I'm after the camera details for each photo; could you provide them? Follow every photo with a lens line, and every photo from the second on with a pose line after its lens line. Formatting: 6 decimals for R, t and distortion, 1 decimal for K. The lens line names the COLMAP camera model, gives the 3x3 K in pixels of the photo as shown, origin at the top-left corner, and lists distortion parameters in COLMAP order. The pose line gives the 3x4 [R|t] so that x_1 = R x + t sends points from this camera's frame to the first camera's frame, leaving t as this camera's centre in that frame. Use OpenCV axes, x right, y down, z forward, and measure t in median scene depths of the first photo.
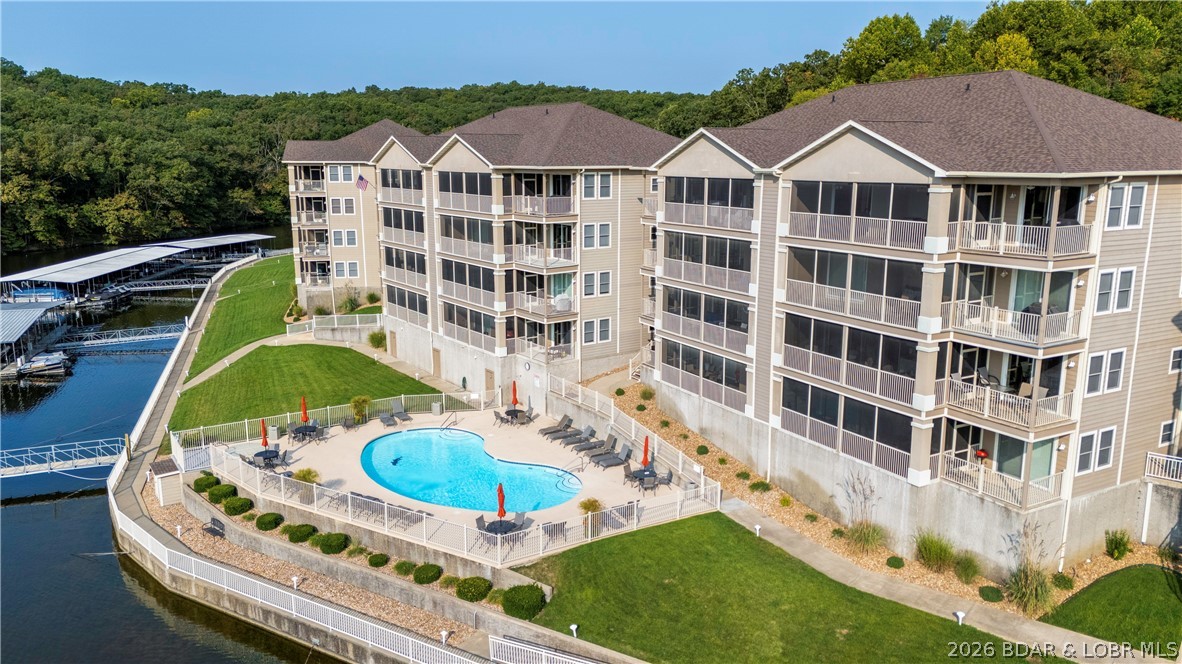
lens RADIAL K [[875.2, 0, 595.7], [0, 875.2, 333.2], [0, 0, 1]] dist [0.114050, -0.101174]
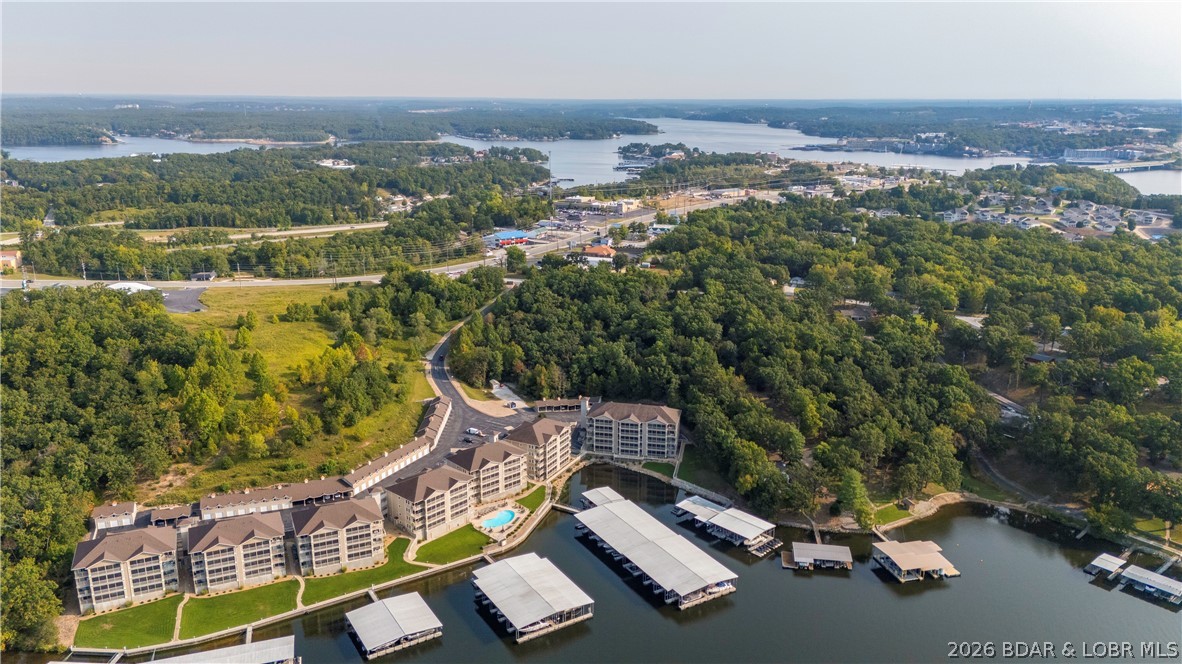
lens RADIAL K [[875.2, 0, 595.7], [0, 875.2, 333.2], [0, 0, 1]] dist [0.114050, -0.101174]
pose [[-0.207796, -0.267382, 0.940918, -7.384299], [0.190750, 0.932371, 0.307079, -3.667575], [-0.959393, 0.243291, -0.142740, 1.028969]]
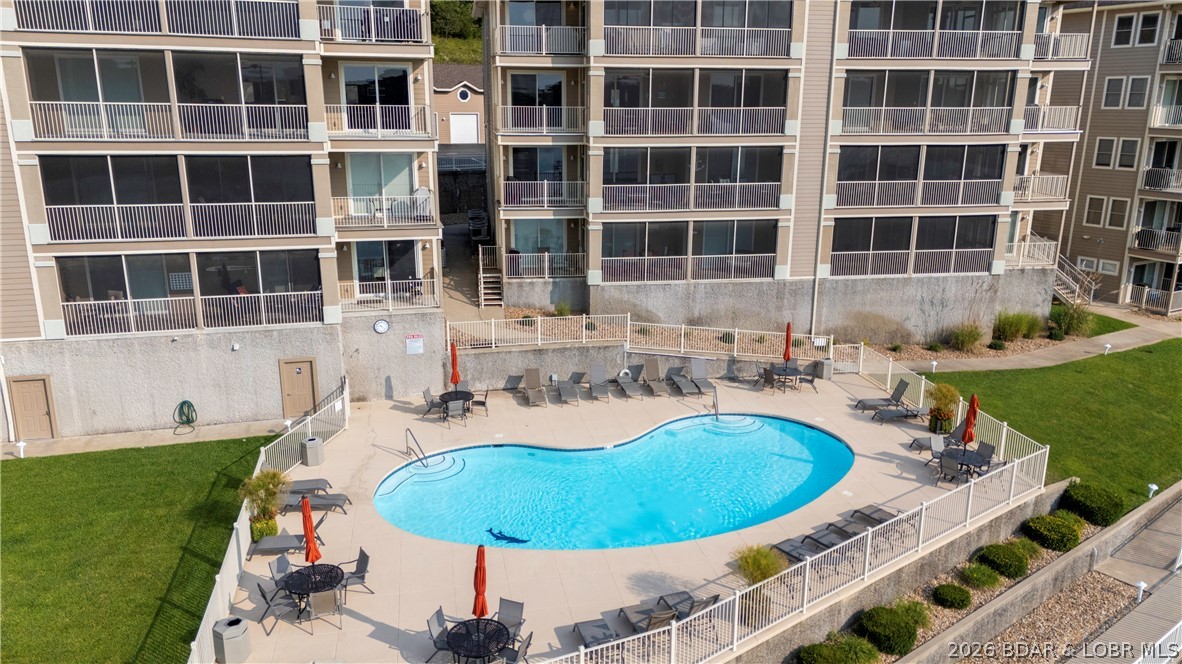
lens RADIAL K [[875.2, 0, 595.7], [0, 875.2, 333.2], [0, 0, 1]] dist [0.114050, -0.101174]
pose [[0.345324, -0.243020, 0.906473, -0.751896], [0.178600, 0.965256, 0.190741, -0.056949], [-0.921333, 0.096029, 0.376729, 0.907823]]
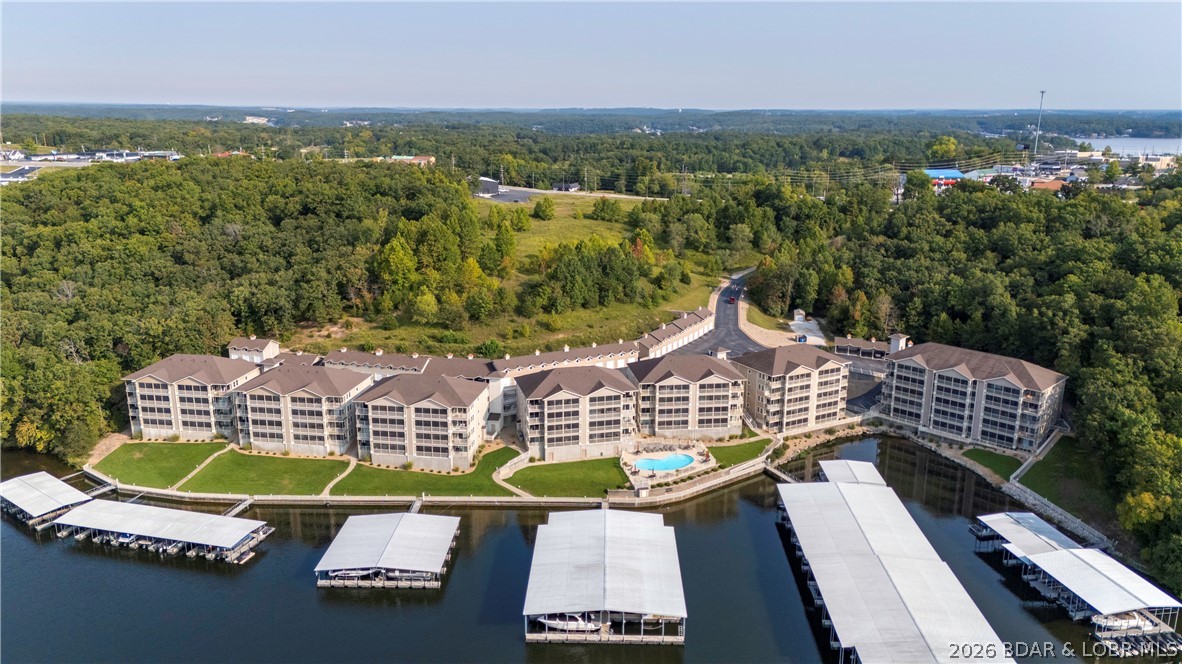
lens RADIAL K [[875.2, 0, 595.7], [0, 875.2, 333.2], [0, 0, 1]] dist [0.114050, -0.101174]
pose [[0.357395, -0.238793, 0.902910, -4.703040], [0.180708, 0.966173, 0.183995, -1.549304], [-0.916304, 0.097404, 0.388457, -0.536766]]
